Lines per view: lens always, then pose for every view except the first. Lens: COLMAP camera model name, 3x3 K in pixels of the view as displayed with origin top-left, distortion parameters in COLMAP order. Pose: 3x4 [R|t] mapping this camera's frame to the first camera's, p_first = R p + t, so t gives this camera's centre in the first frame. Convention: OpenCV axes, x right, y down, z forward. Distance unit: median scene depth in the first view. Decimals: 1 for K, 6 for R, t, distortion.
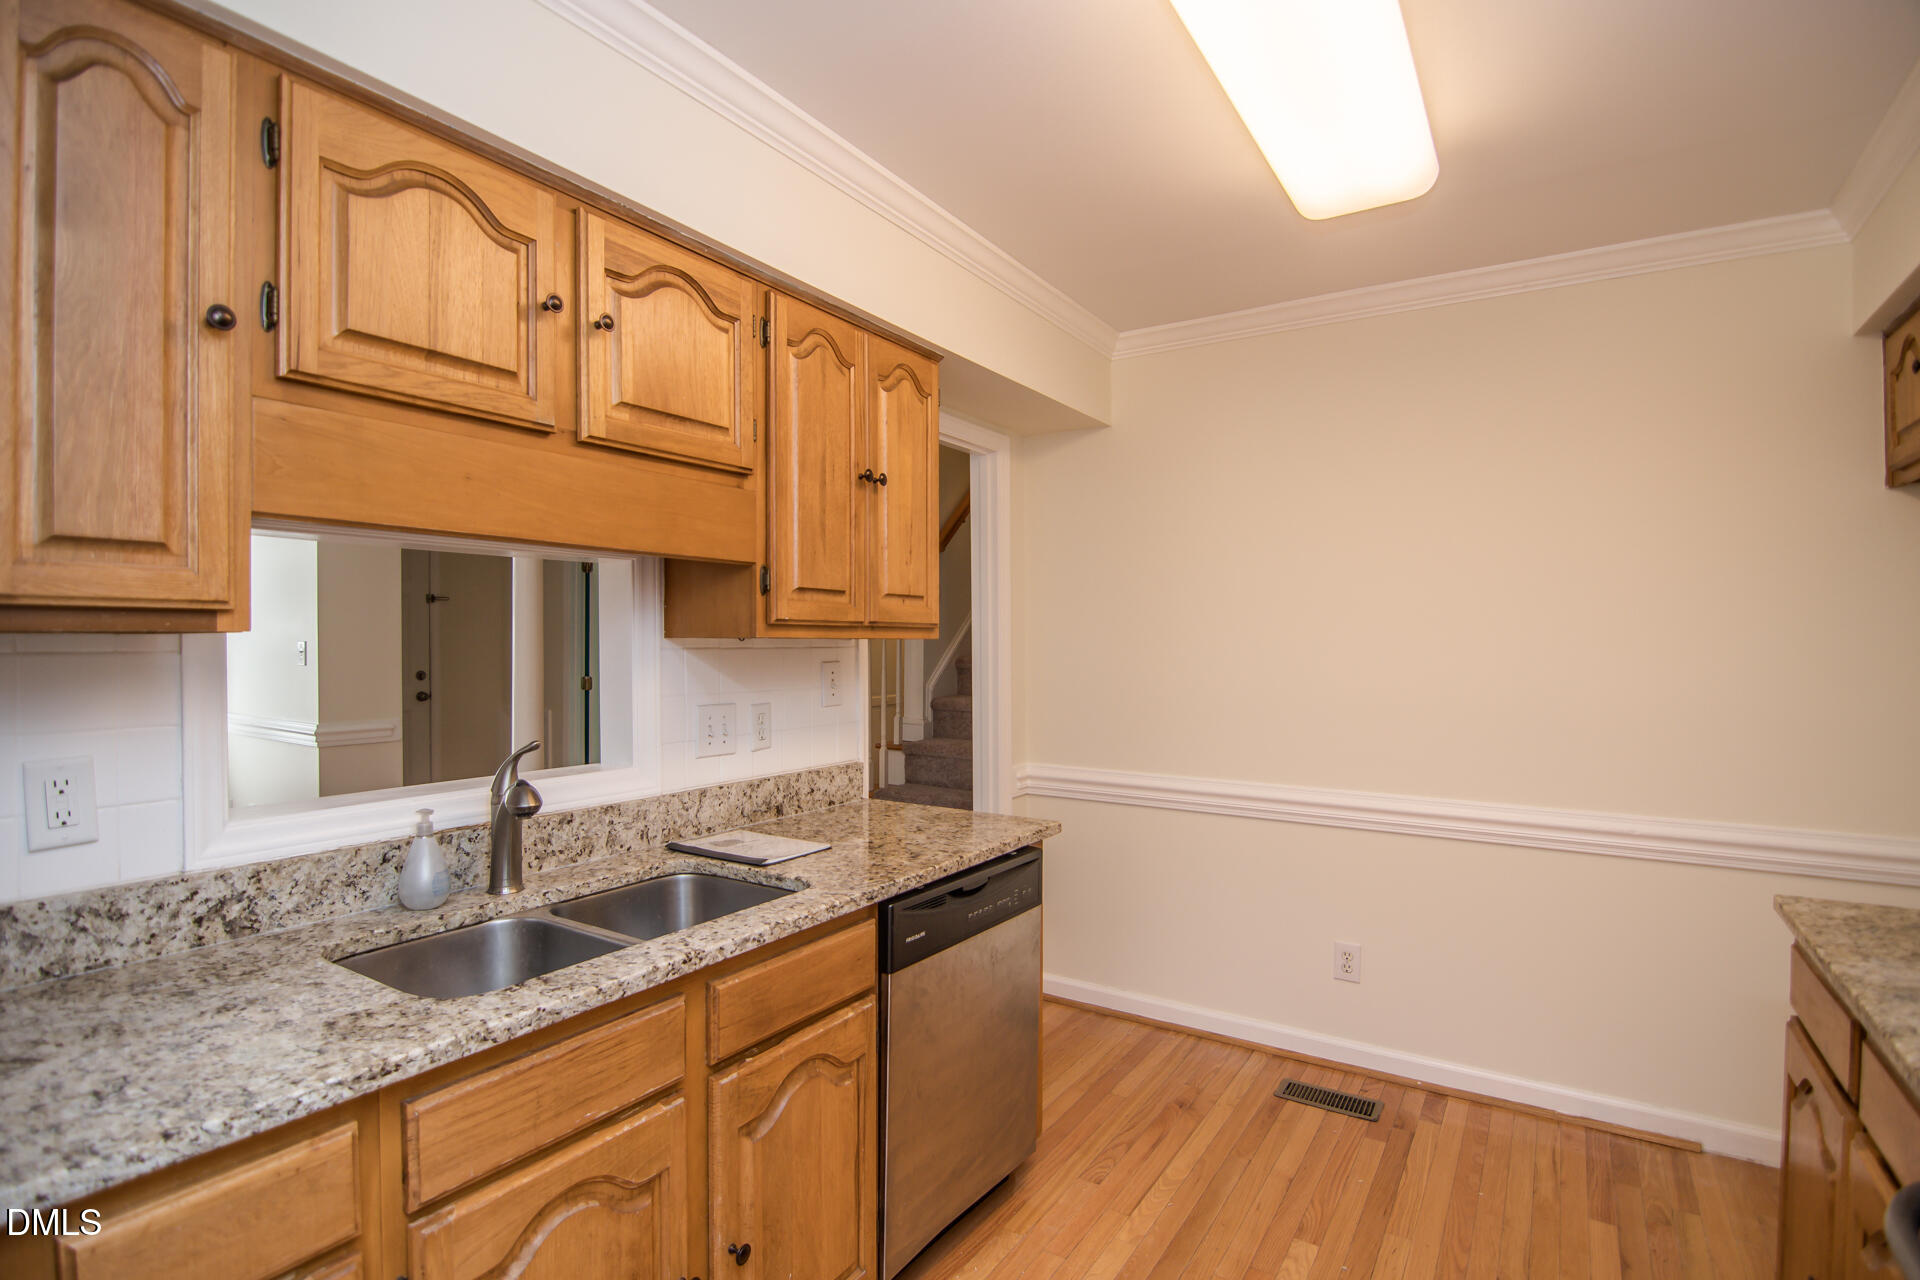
lens RADIAL K [[947.2, 0, 960.0], [0, 947.2, 640.0], [0, 0, 1]] dist [-0.016064, -0.000131]
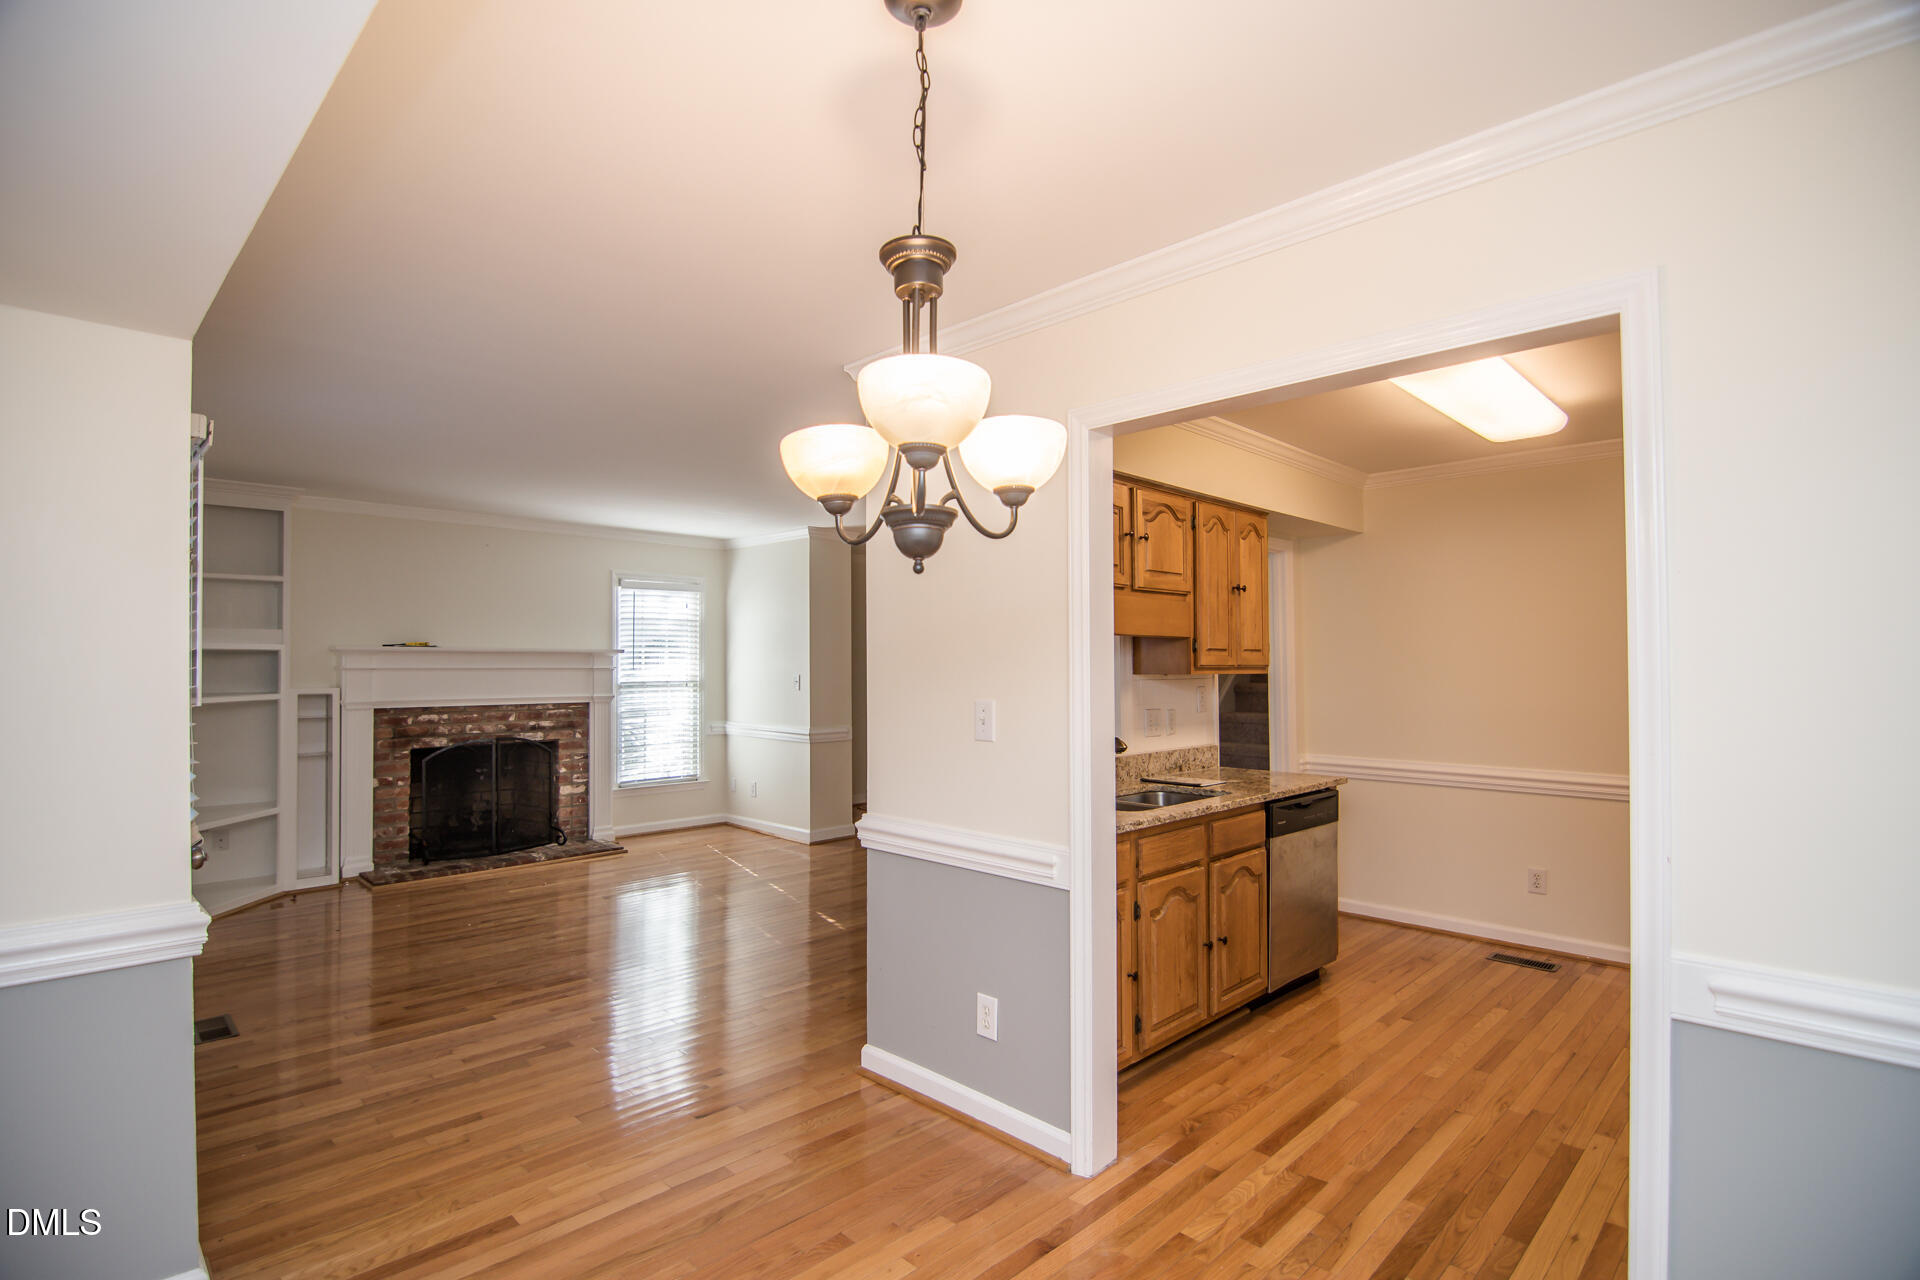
lens RADIAL K [[922.9, 0, 948.1], [0, 922.9, 648.2], [0, 0, 1]] dist [-0.012526, -0.000341]
pose [[0.974437, -0.011660, -0.224359, -0.272641], [0.006917, 0.999736, -0.021916, -0.018584], [0.224556, 0.019804, 0.974260, -1.000533]]
